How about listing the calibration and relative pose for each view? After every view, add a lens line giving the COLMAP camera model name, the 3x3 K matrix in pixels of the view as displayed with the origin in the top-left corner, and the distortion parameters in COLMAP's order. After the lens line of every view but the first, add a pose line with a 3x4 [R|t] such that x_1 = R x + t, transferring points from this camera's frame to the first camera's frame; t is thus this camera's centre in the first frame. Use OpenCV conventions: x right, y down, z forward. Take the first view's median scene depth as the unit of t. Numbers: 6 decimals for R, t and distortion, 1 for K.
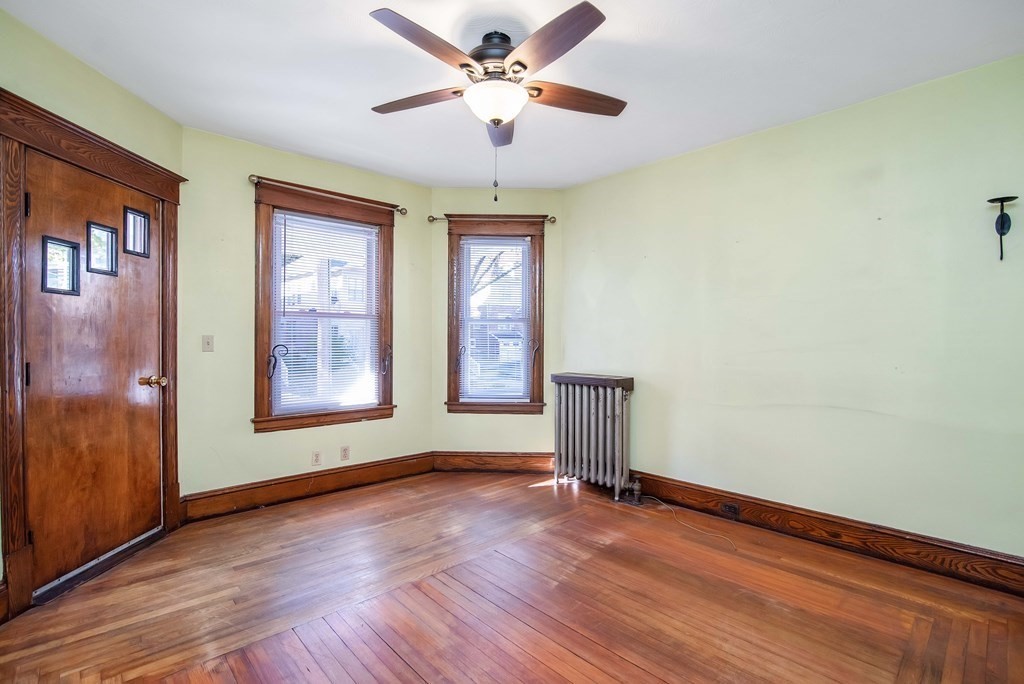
lens RADIAL K [[482.8, 0, 515.2], [0, 482.8, 341.9], [0, 0, 1]] dist [-0.012468, 0.000947]
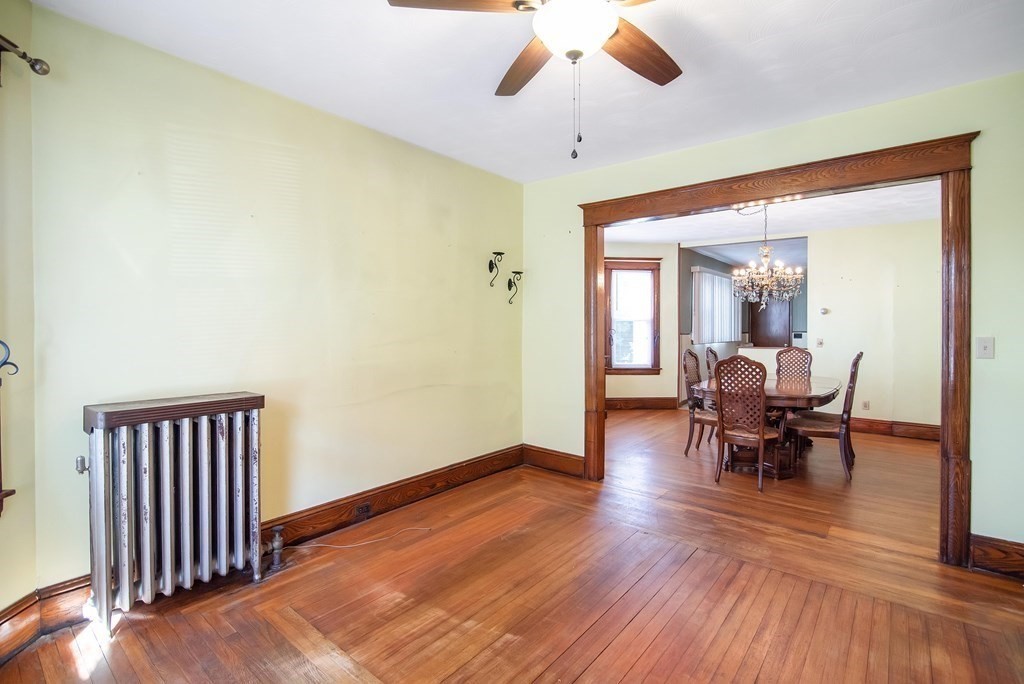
lens RADIAL K [[482.8, 0, 514.7], [0, 482.8, 334.1], [0, 0, 1]] dist [-0.012468, 0.000947]
pose [[-0.142615, -0.011018, 0.989717, -0.563600], [0.005761, 0.999912, 0.011962, -0.012697], [-0.989761, 0.007408, -0.142539, 0.870483]]
